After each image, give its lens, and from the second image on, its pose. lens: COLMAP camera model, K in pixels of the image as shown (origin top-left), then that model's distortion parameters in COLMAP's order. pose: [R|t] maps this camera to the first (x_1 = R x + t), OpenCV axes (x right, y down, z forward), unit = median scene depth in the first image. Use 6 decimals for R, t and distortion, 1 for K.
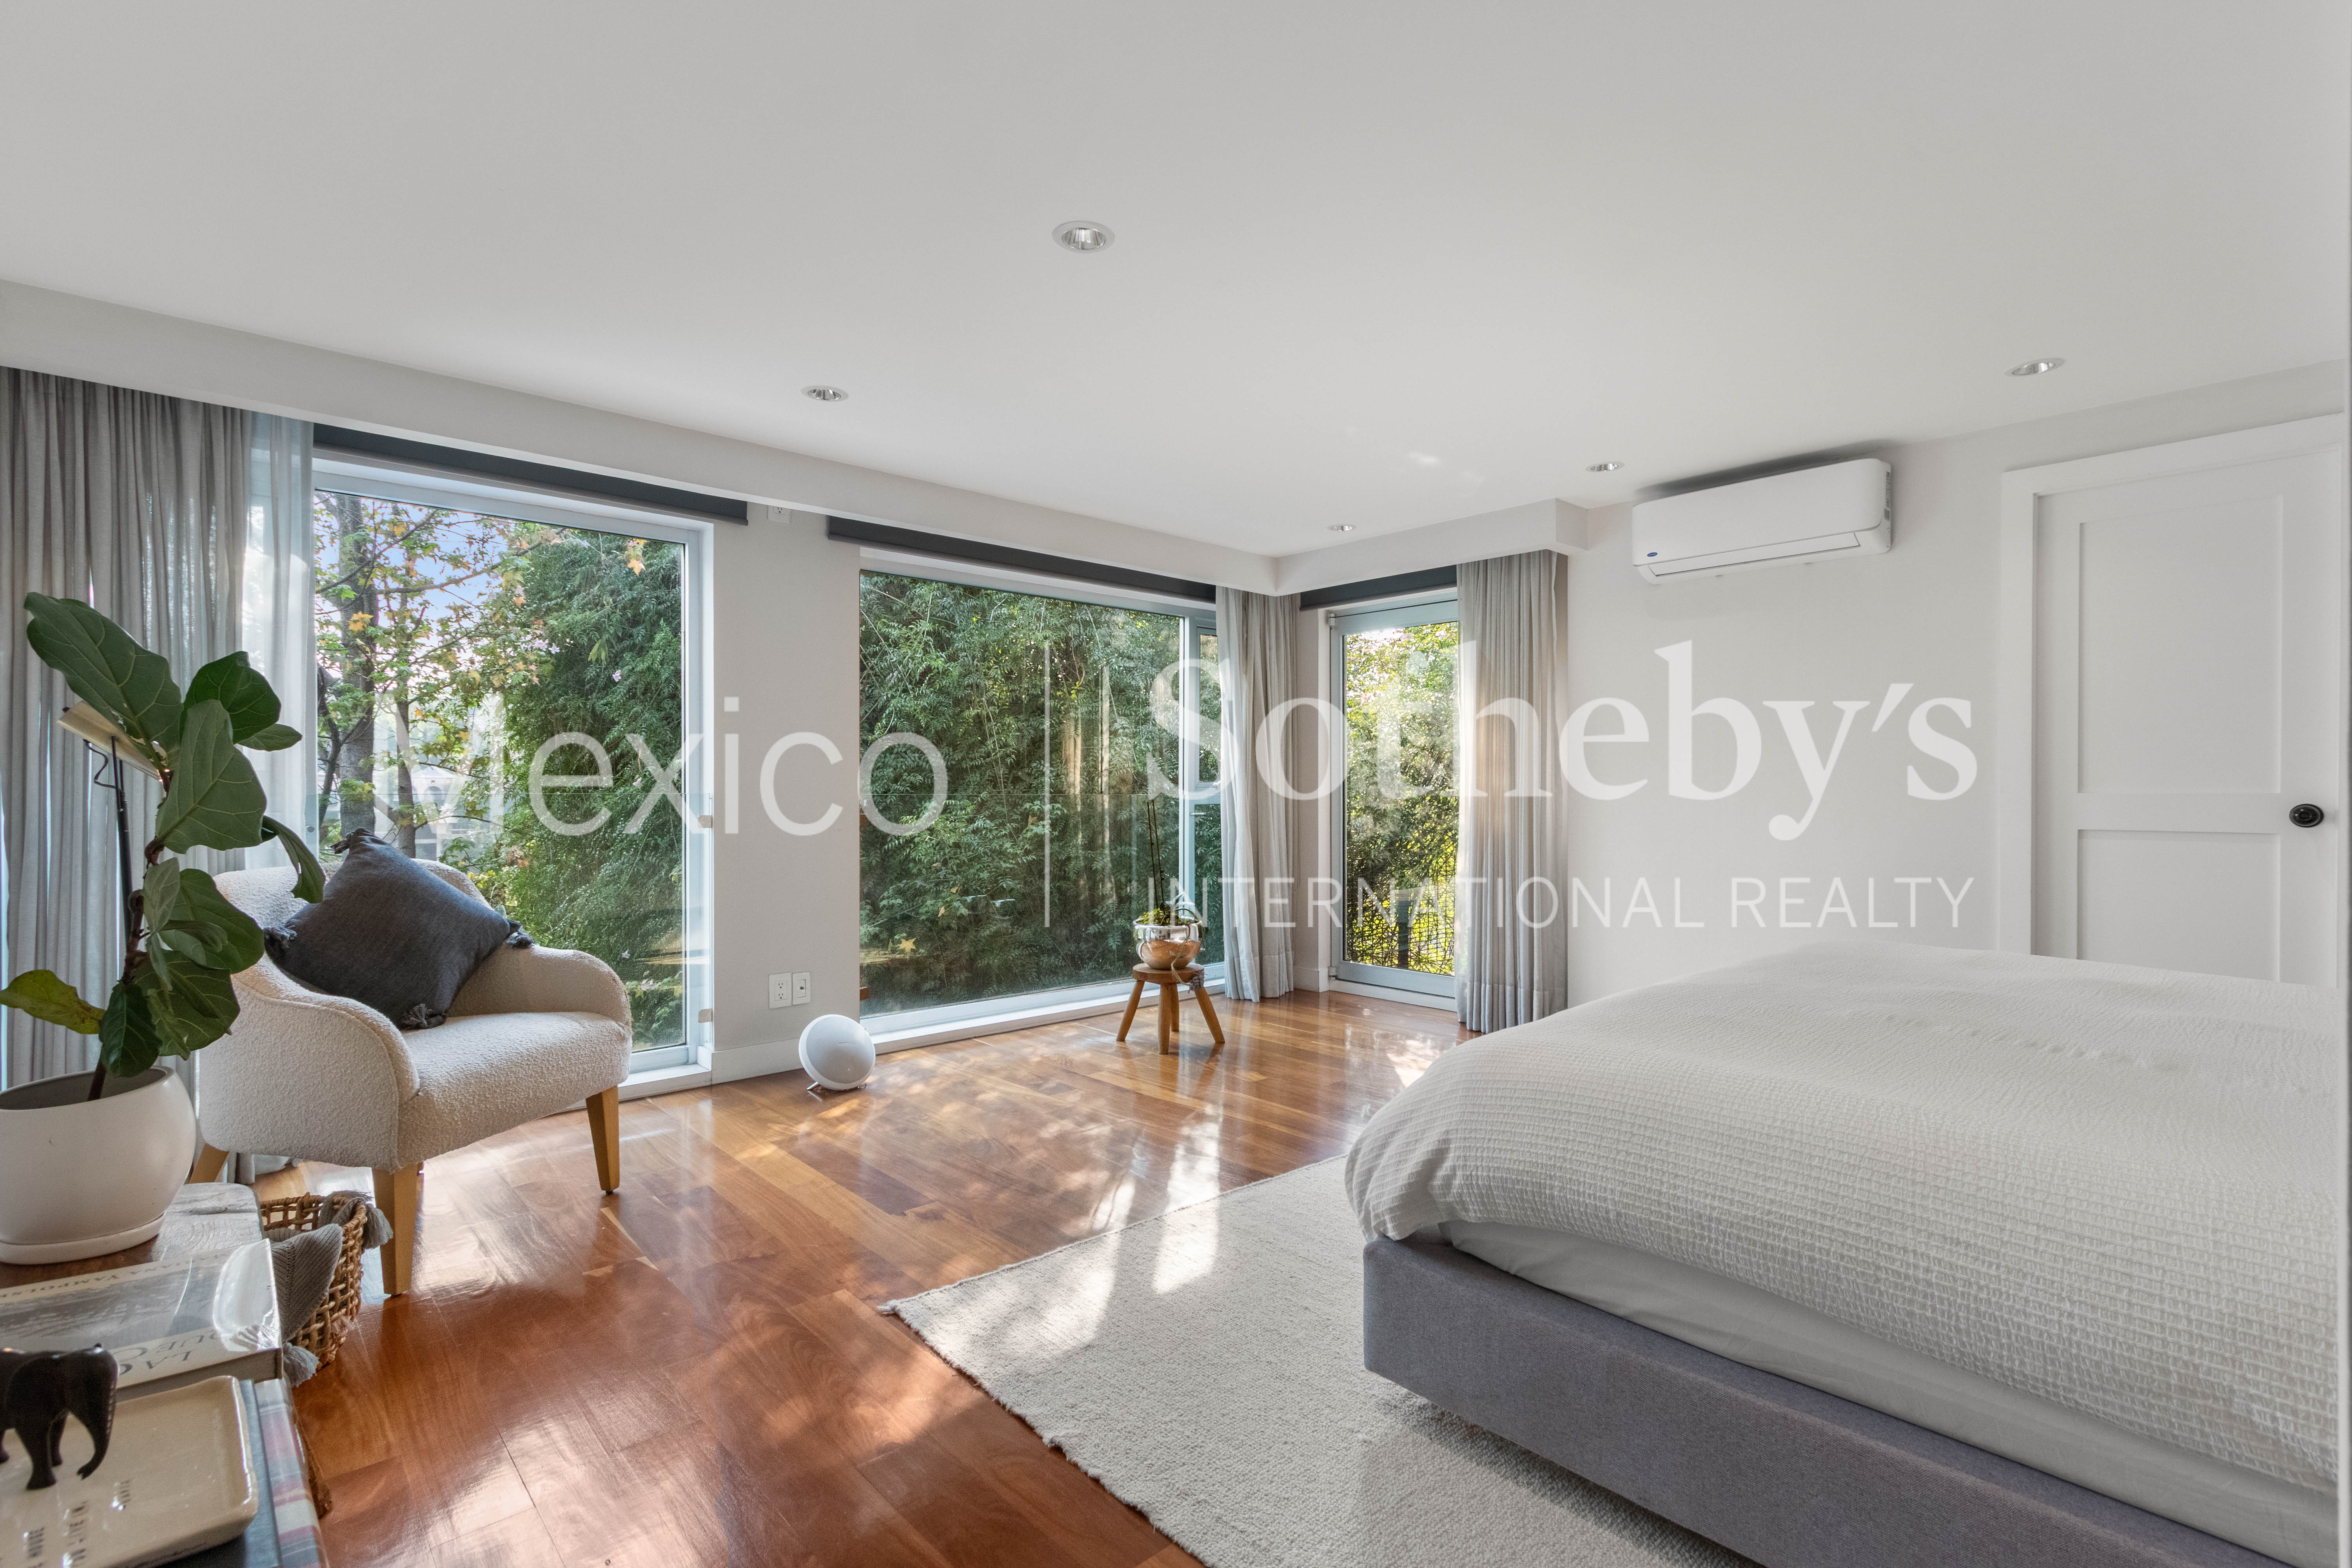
lens RADIAL K [[1118.4, 0, 1173.6], [0, 1118.4, 799.2], [0, 0, 1]] dist [0.016290, 0.000126]
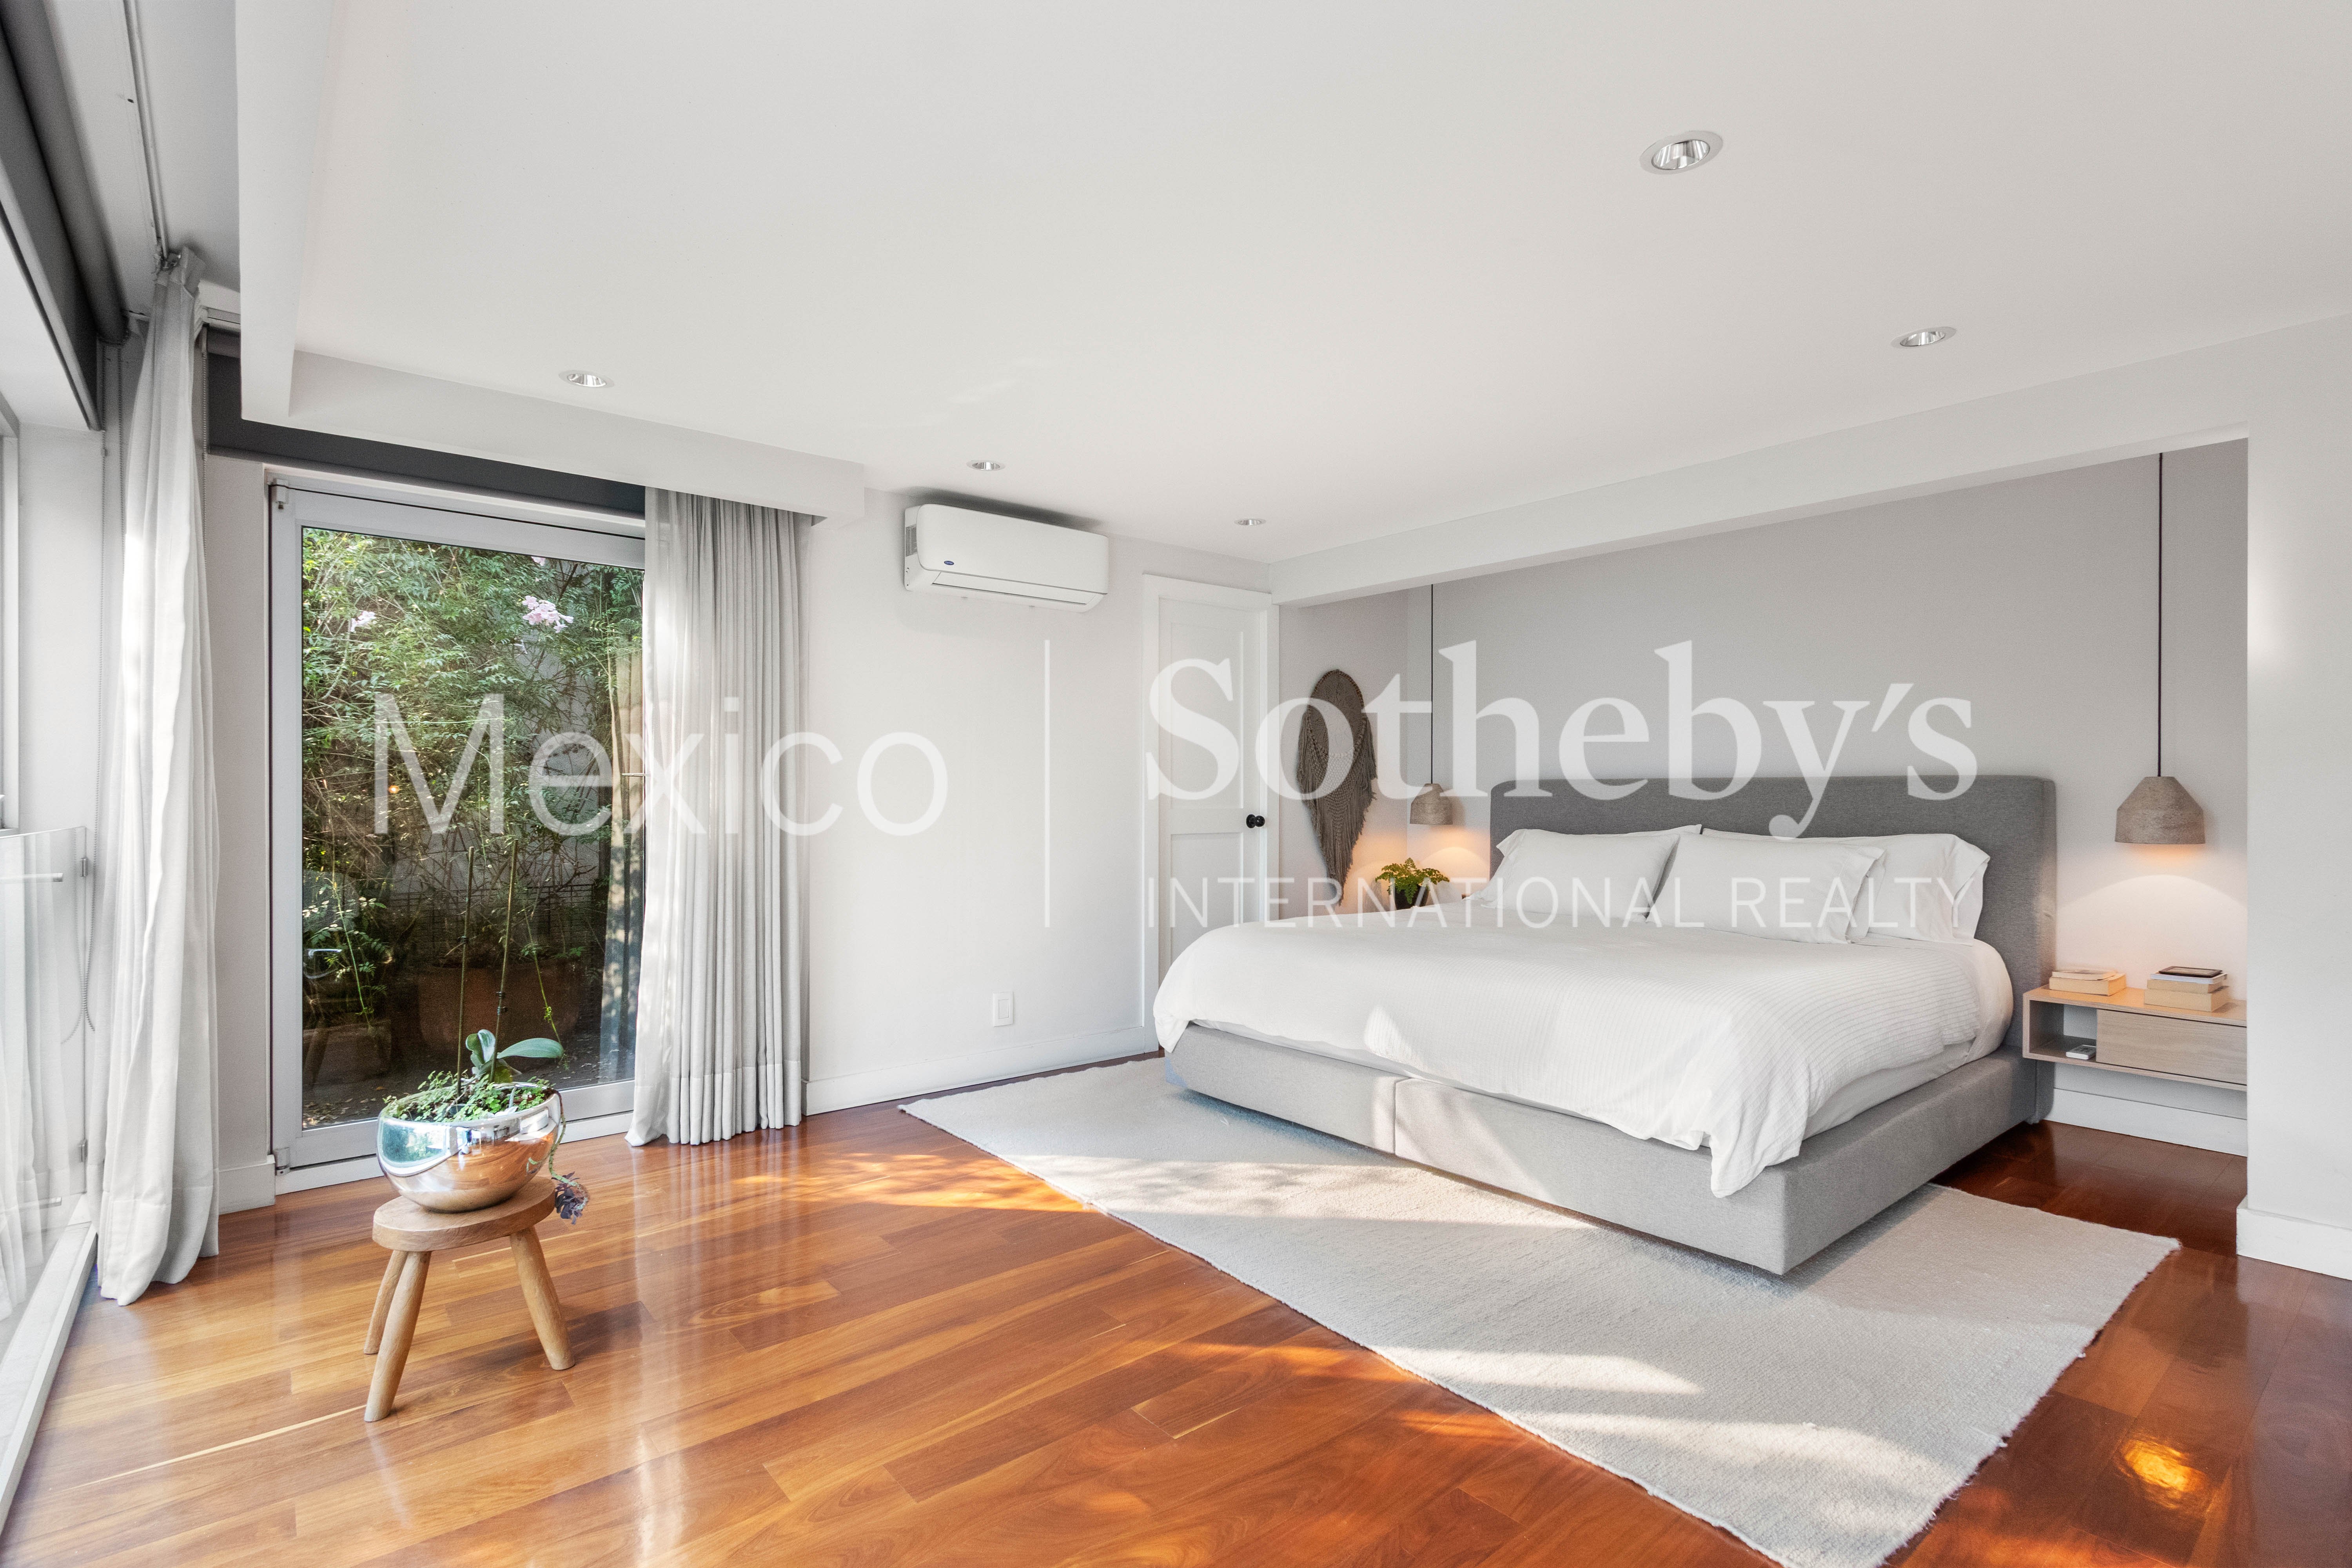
lens RADIAL K [[1118.4, 0, 1172.7], [0, 1118.4, 783.1], [0, 0, 1]] dist [0.016290, 0.000126]
pose [[0.040315, 0.004860, 0.999175, -0.539833], [-0.000076, 0.999988, -0.004861, -0.027018], [-0.999187, 0.000120, 0.040315, 0.801355]]
